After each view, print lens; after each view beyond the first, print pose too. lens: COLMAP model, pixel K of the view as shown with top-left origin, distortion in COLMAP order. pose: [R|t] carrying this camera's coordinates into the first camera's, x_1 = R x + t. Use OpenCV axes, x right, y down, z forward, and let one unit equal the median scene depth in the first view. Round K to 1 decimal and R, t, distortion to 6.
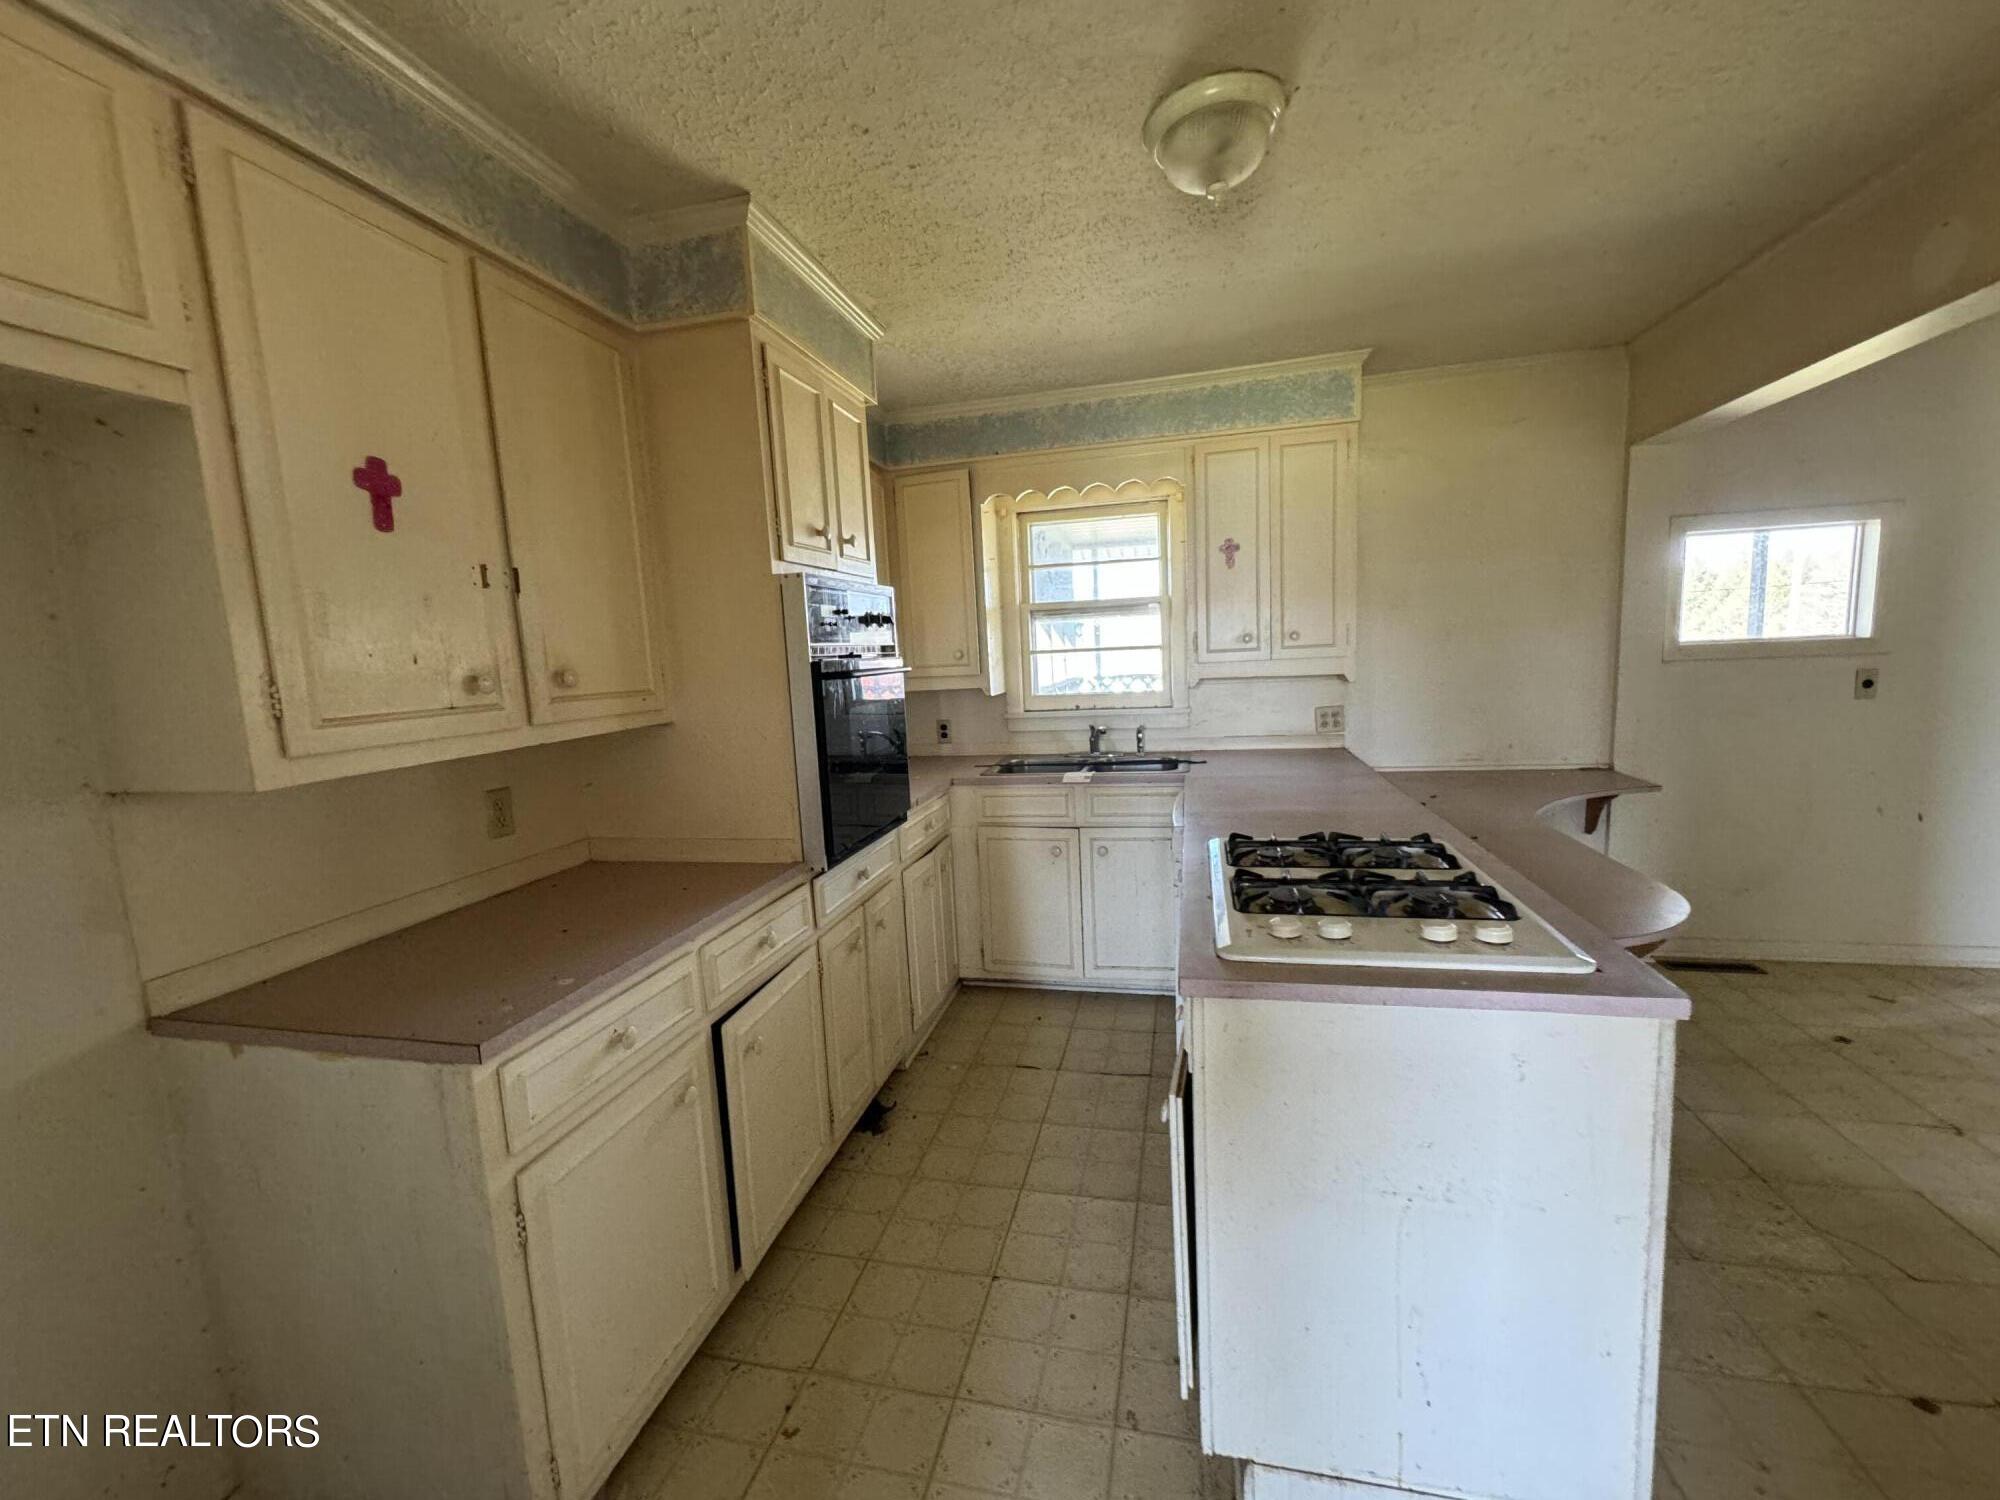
lens RADIAL K [[803.6, 0, 1000.0], [0, 803.6, 750.0], [0, 0, 1]] dist [-0.000420, 0.000288]
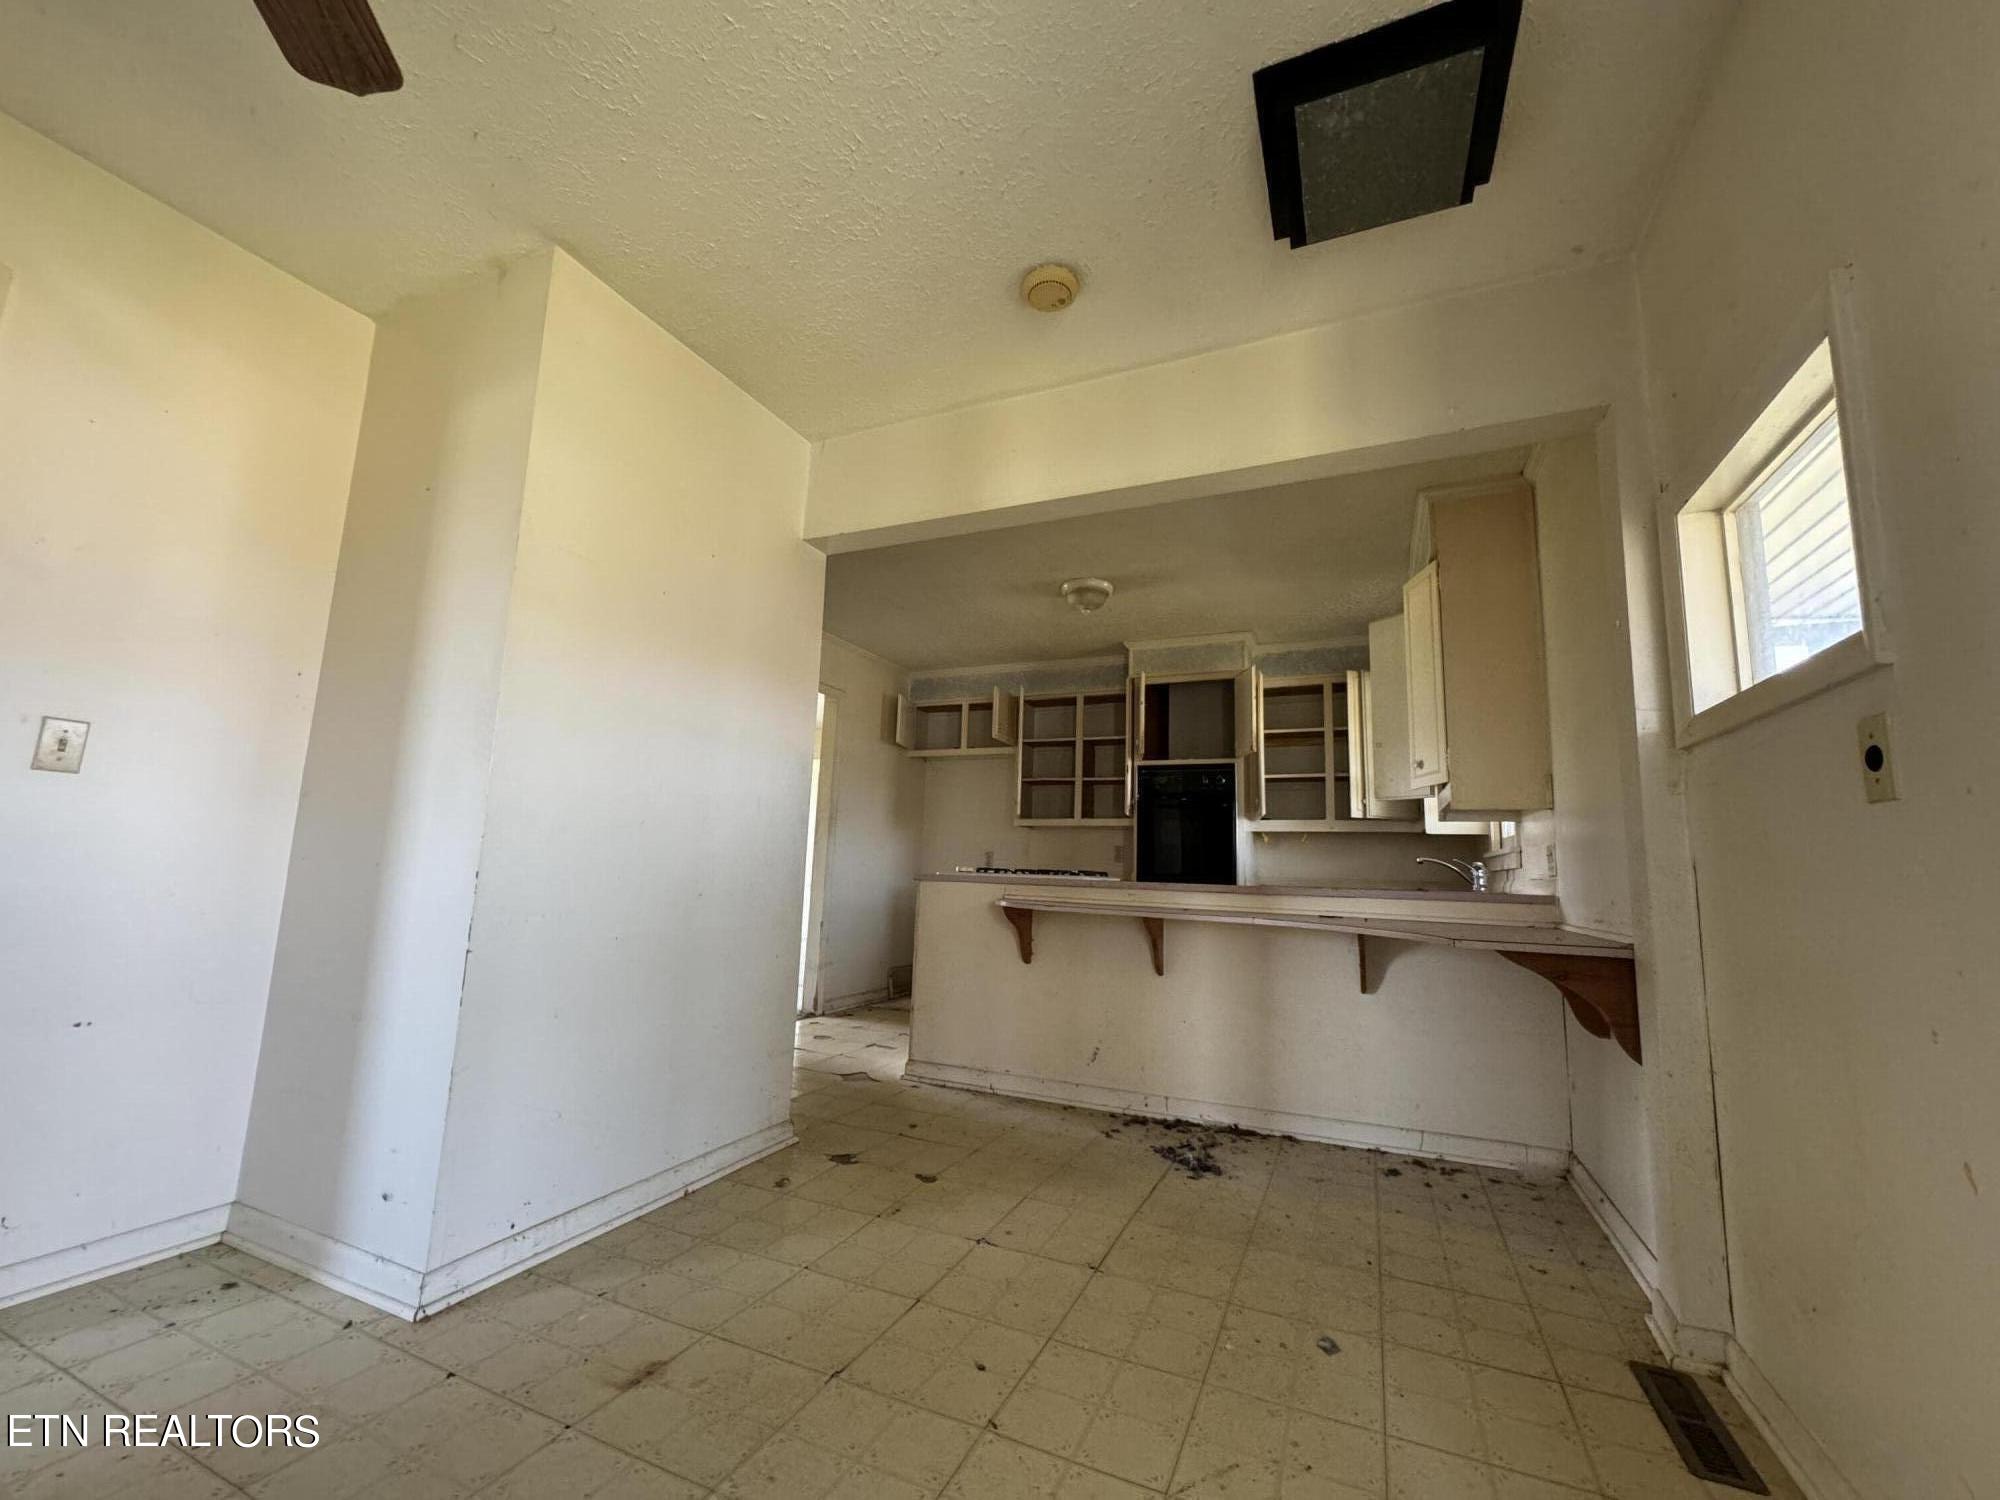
lens RADIAL K [[803.6, 0, 1000.0], [0, 803.6, 750.0], [0, 0, 1]] dist [-0.000420, 0.000288]
pose [[-0.191591, -0.097455, -0.976624, 2.087347], [-0.148314, 0.986506, -0.069345, -0.013130], [0.970204, 0.131561, -0.203460, 0.983597]]
